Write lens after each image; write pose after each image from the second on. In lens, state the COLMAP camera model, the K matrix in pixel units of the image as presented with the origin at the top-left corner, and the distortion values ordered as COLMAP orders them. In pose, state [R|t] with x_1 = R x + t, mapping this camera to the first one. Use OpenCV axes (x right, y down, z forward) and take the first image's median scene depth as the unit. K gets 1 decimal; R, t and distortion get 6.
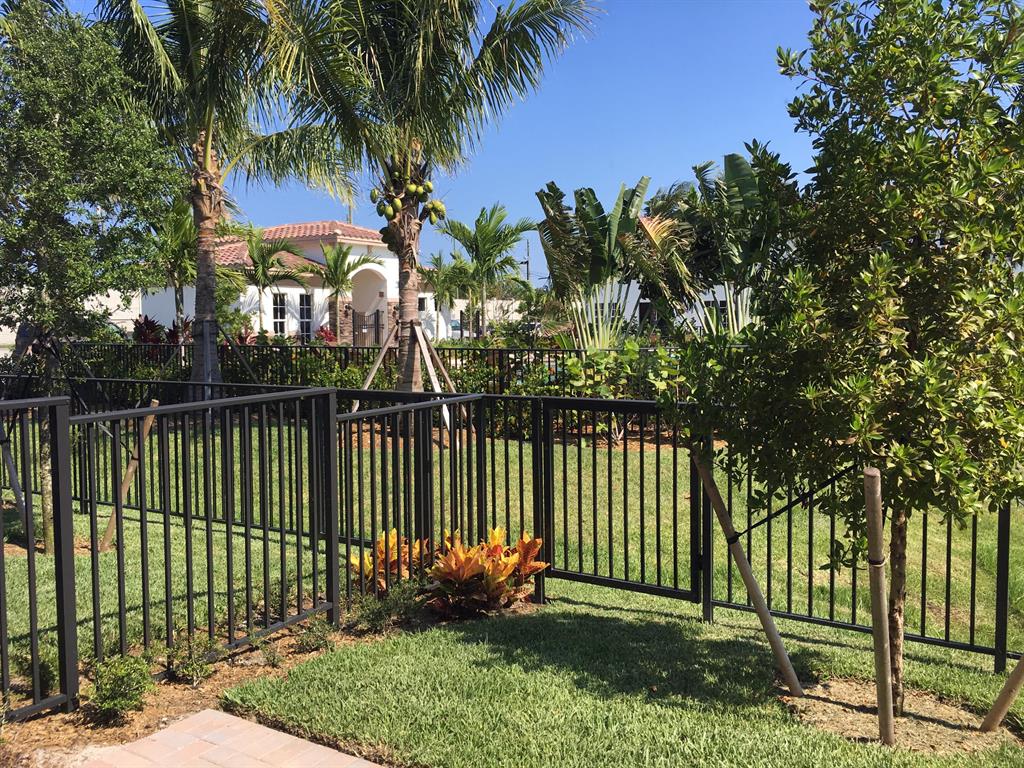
lens RADIAL K [[885.3, 0, 512.0], [0, 885.3, 384.0], [0, 0, 1]] dist [0.067329, -0.099524]
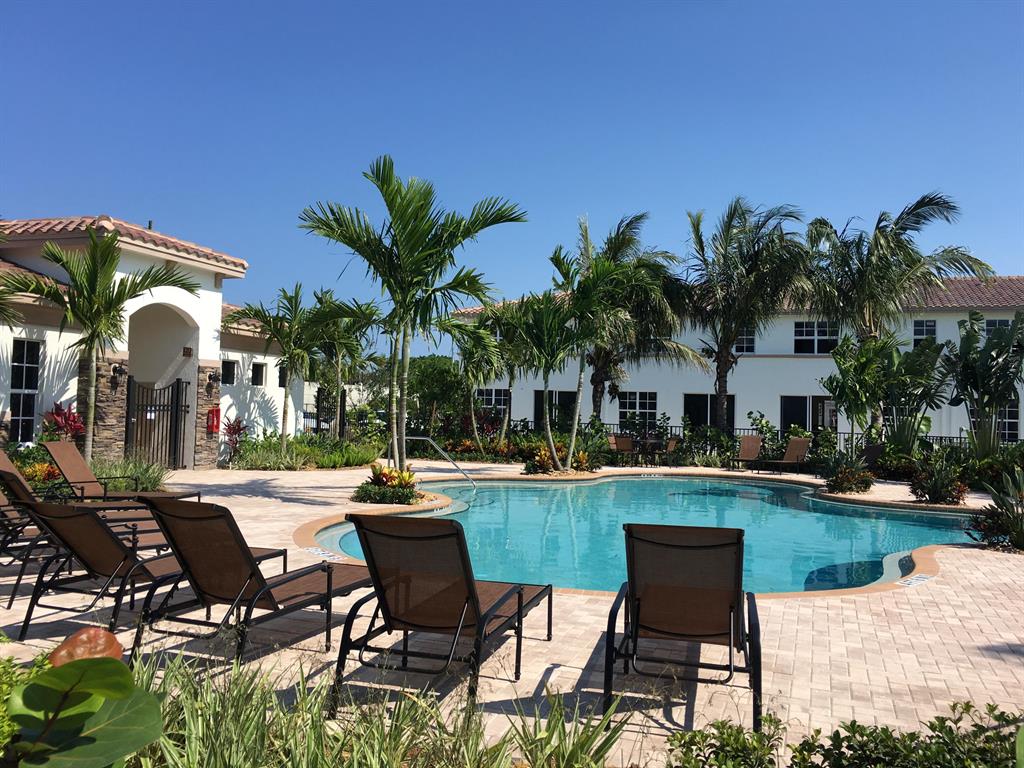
lens RADIAL K [[885.3, 0, 512.0], [0, 885.3, 384.0], [0, 0, 1]] dist [0.067329, -0.099524]
pose [[0.979298, 0.041234, 0.198178, -0.063503], [-0.020648, 0.994275, -0.104842, -0.028844], [-0.201366, 0.098580, 0.974543, 0.456679]]
